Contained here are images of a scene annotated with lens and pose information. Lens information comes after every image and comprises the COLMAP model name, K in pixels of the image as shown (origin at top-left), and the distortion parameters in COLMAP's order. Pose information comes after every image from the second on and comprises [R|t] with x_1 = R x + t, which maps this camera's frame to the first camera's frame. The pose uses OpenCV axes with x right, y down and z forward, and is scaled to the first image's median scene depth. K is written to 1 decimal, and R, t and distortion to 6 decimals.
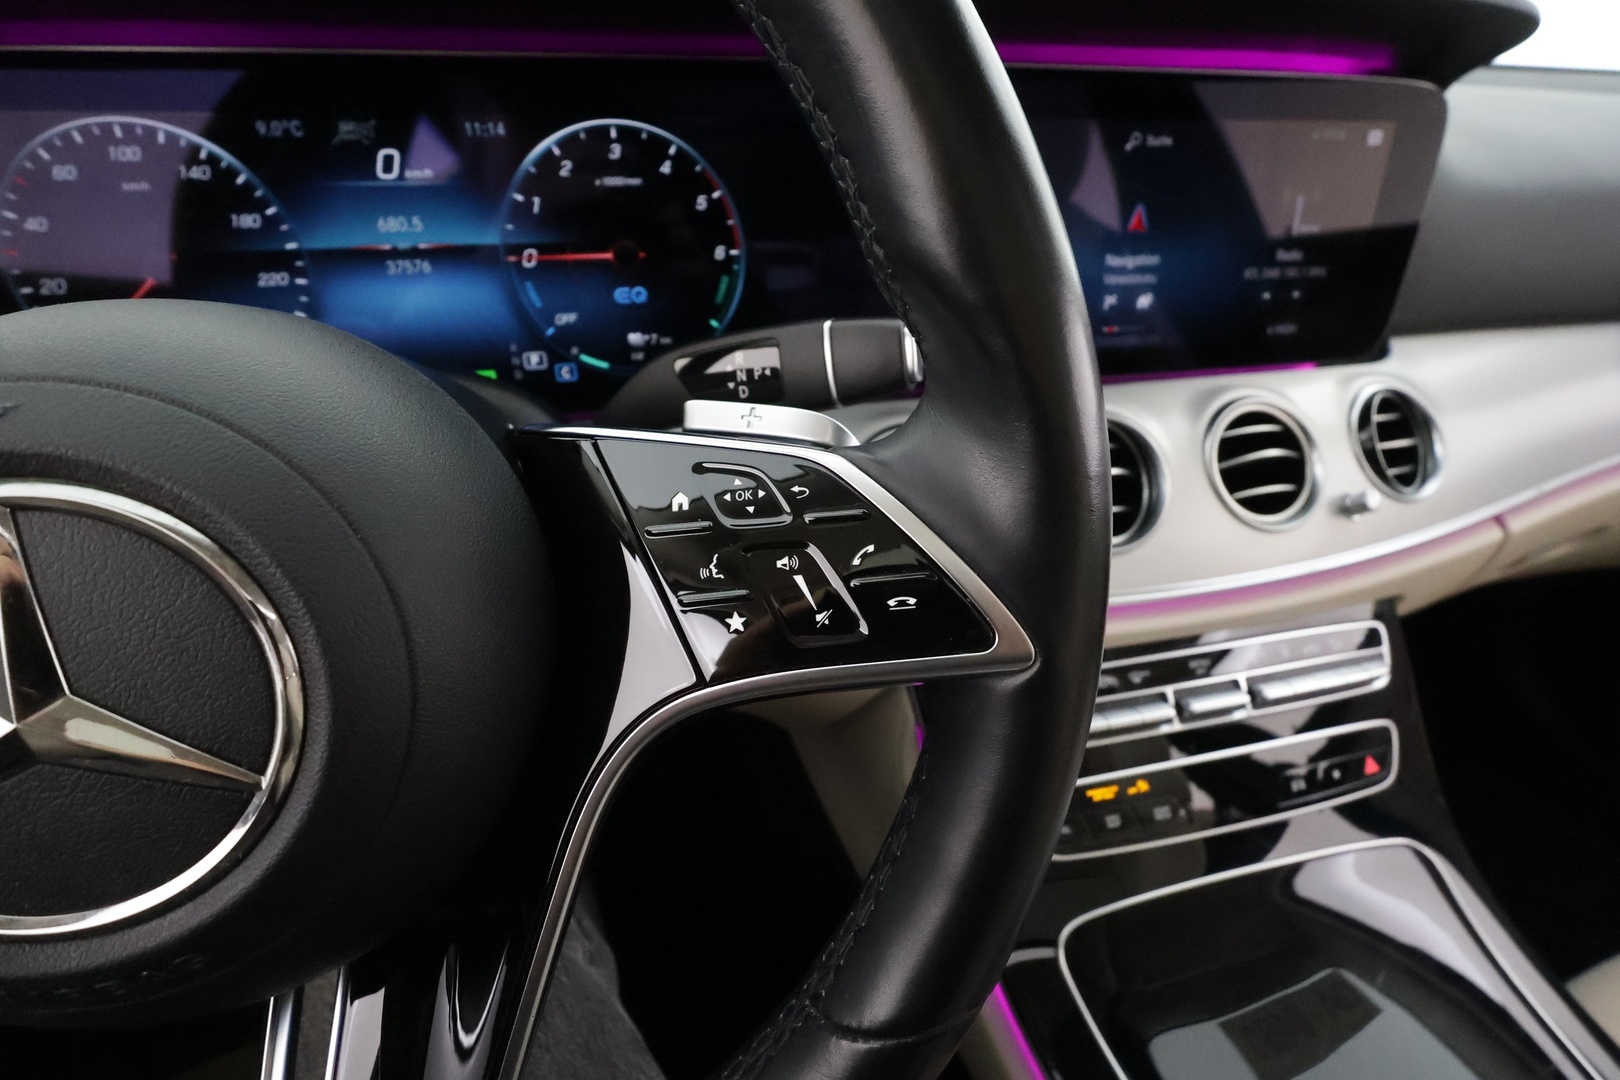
lens RADIAL K [[765.7, 0, 803.5], [0, 765.7, 536.0], [0, 0, 1]] dist [0.003865, -0.001395]
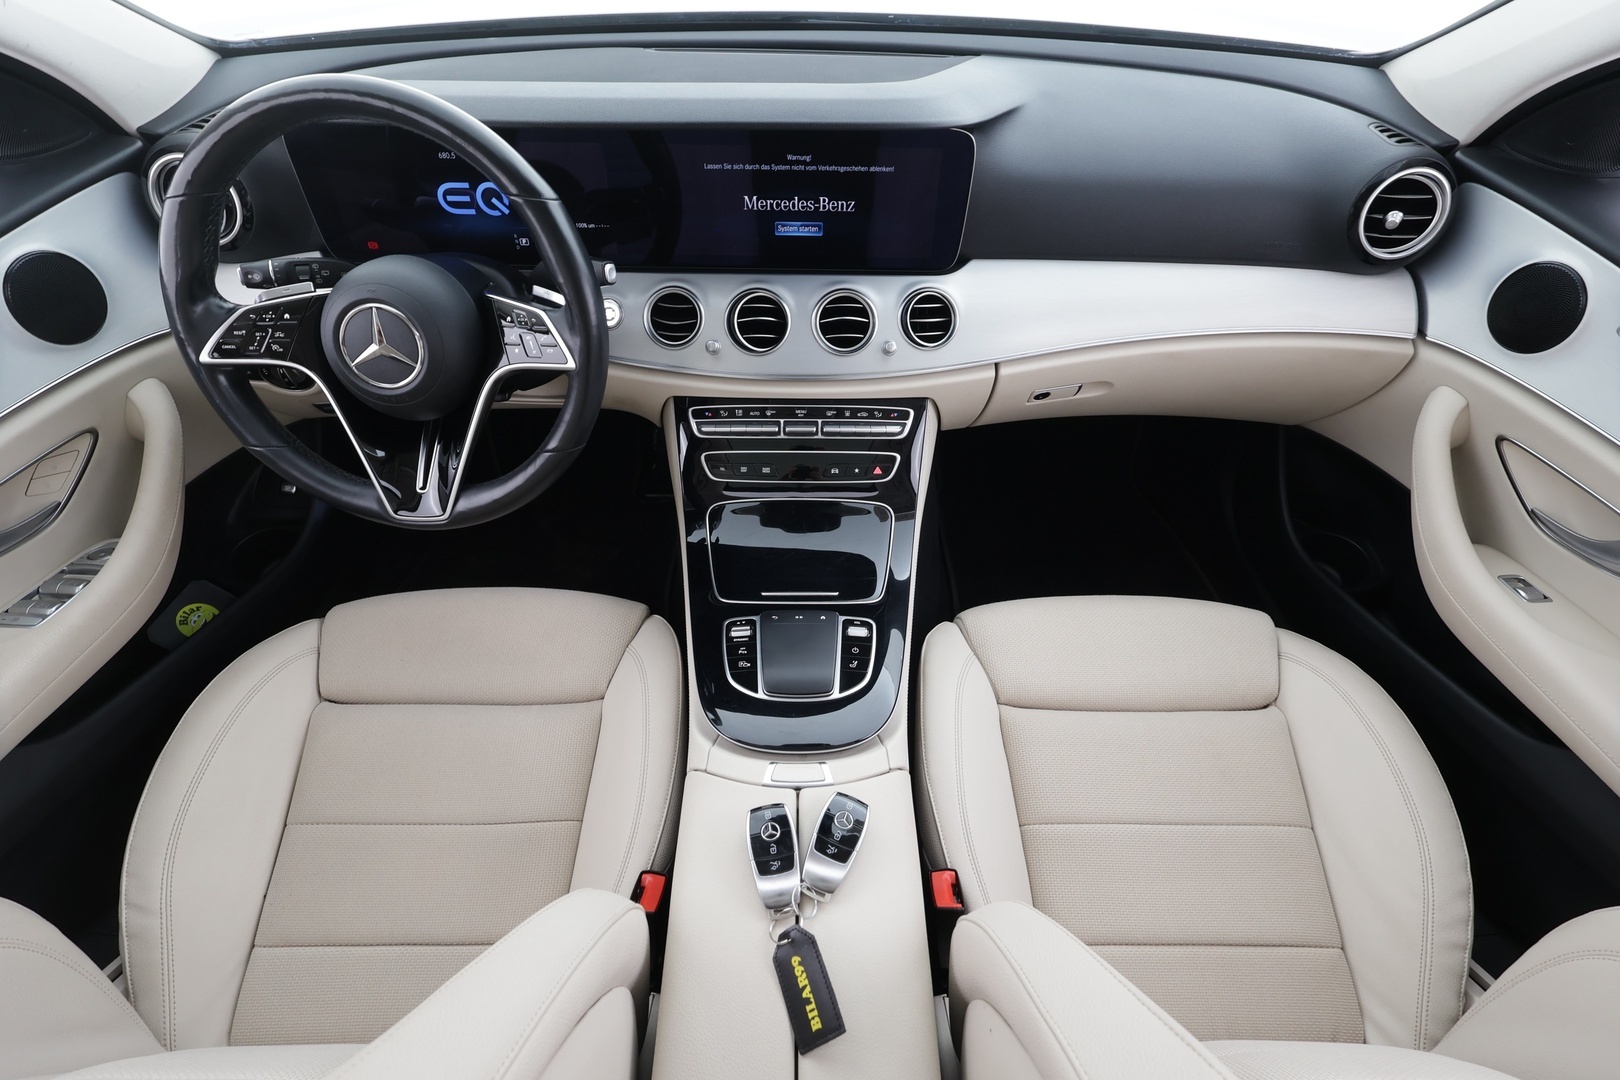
lens RADIAL K [[765.7, 0, 802.2], [0, 765.7, 541.3], [0, 0, 1]] dist [0.003865, -0.001395]
pose [[0.970604, 0.172105, -0.168247, 1.078311], [-0.117680, 0.949143, 0.292025, -0.142962], [0.209949, -0.263641, 0.941496, -1.347432]]
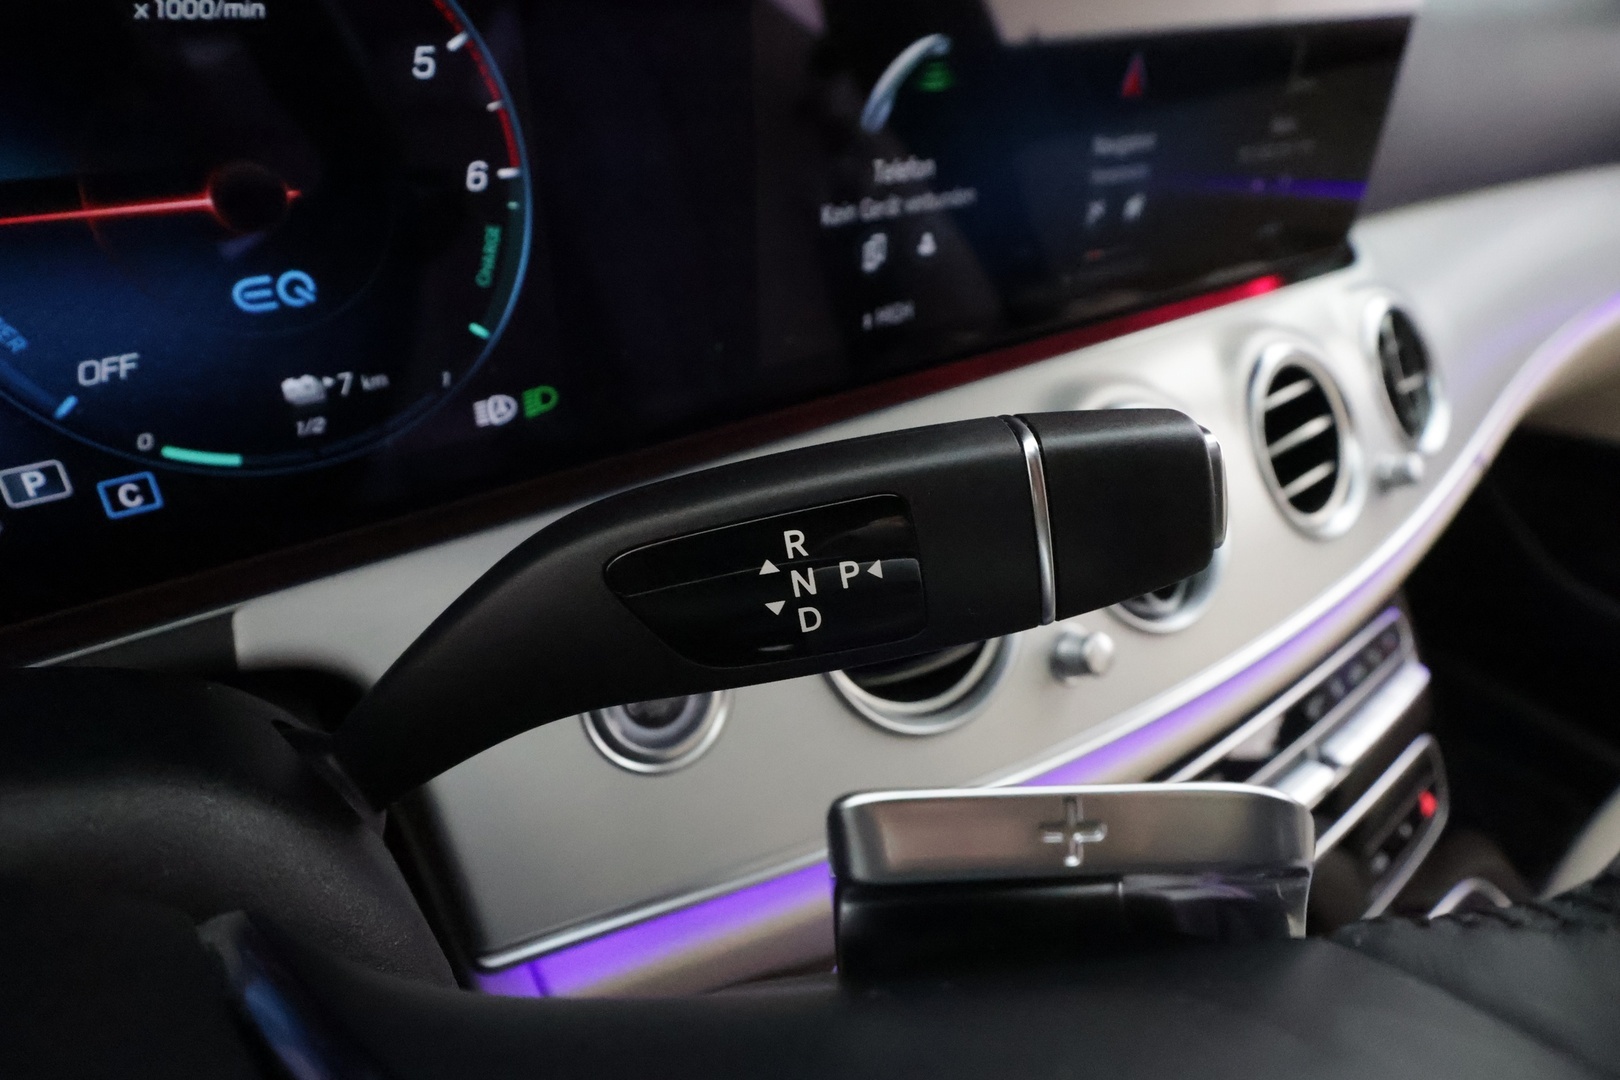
lens RADIAL K [[1033.8, 0, 825.2], [0, 1033.8, 546.4], [0, 0, 1]] dist [-0.001094, 0.003399]
pose [[0.902397, -0.180649, 0.391210, -0.202663], [0.135763, 0.980834, 0.139758, -0.219309], [-0.408959, -0.073005, 0.909628, 0.363625]]
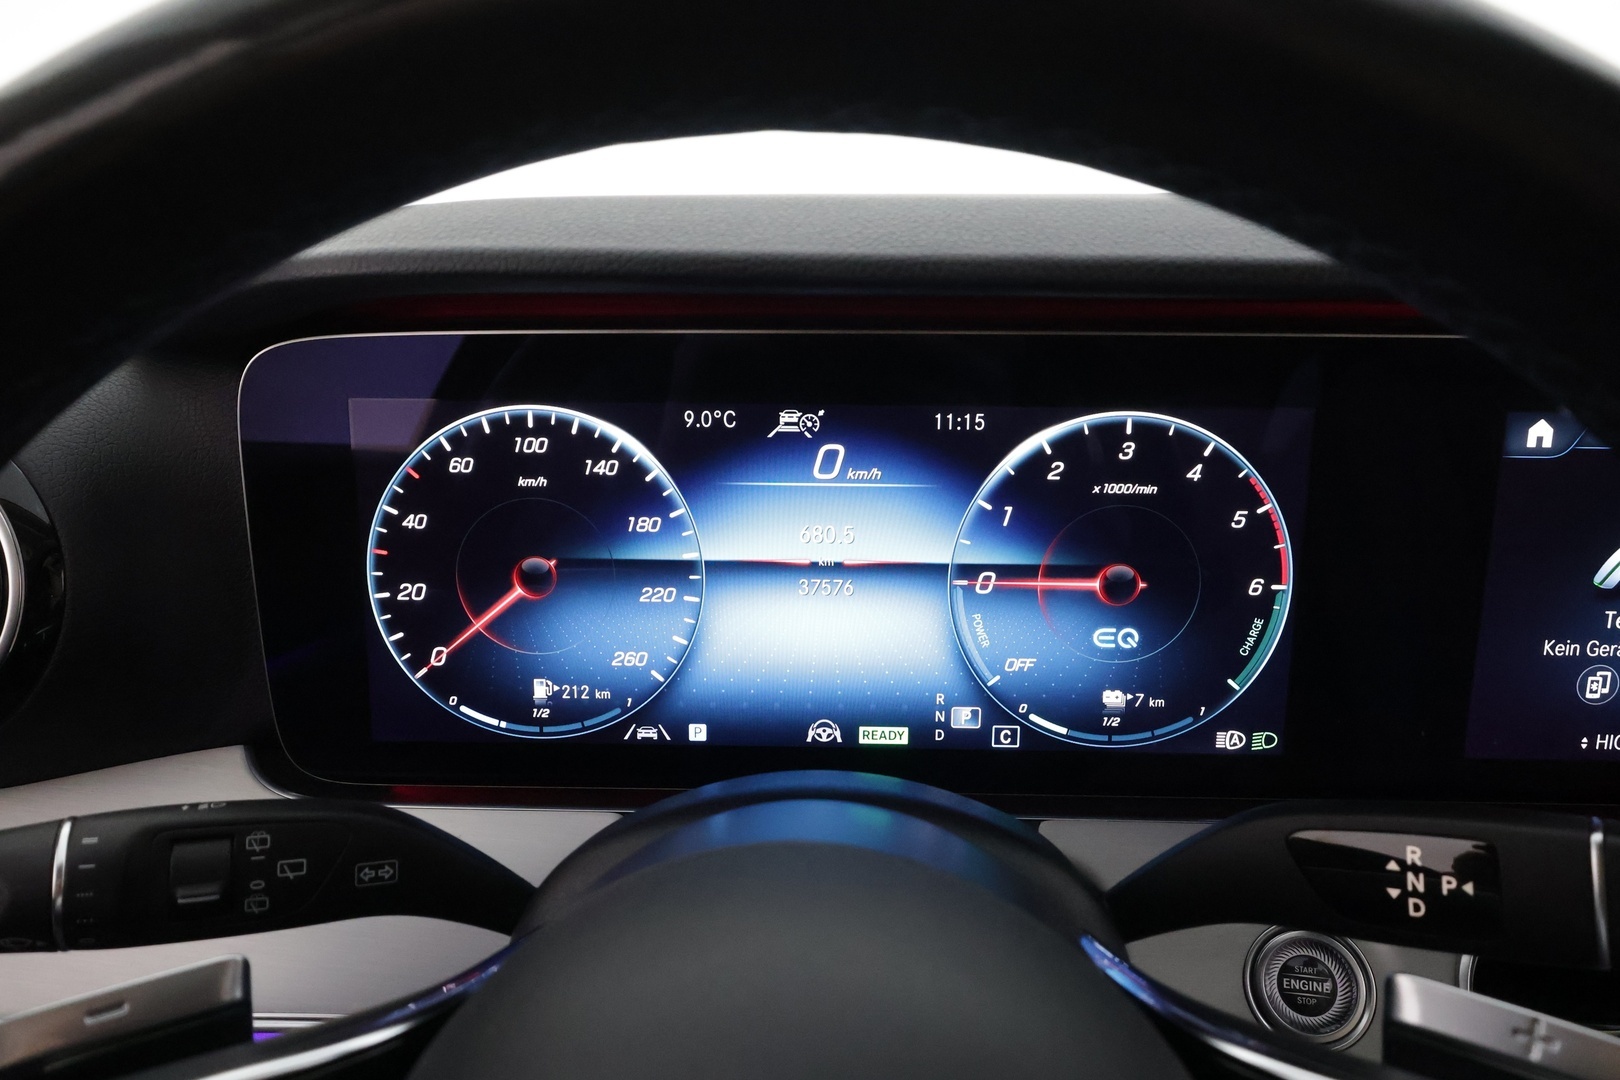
lens RADIAL K [[1114.5, 0, 808.9], [0, 1114.5, 556.2], [0, 0, 1]] dist [0.015258, -0.003929]
pose [[0.970588, 0.078702, -0.227519, -0.273569], [-0.119001, 0.978367, -0.169225, -0.186086], [0.209279, 0.191323, 0.958957, -0.031585]]
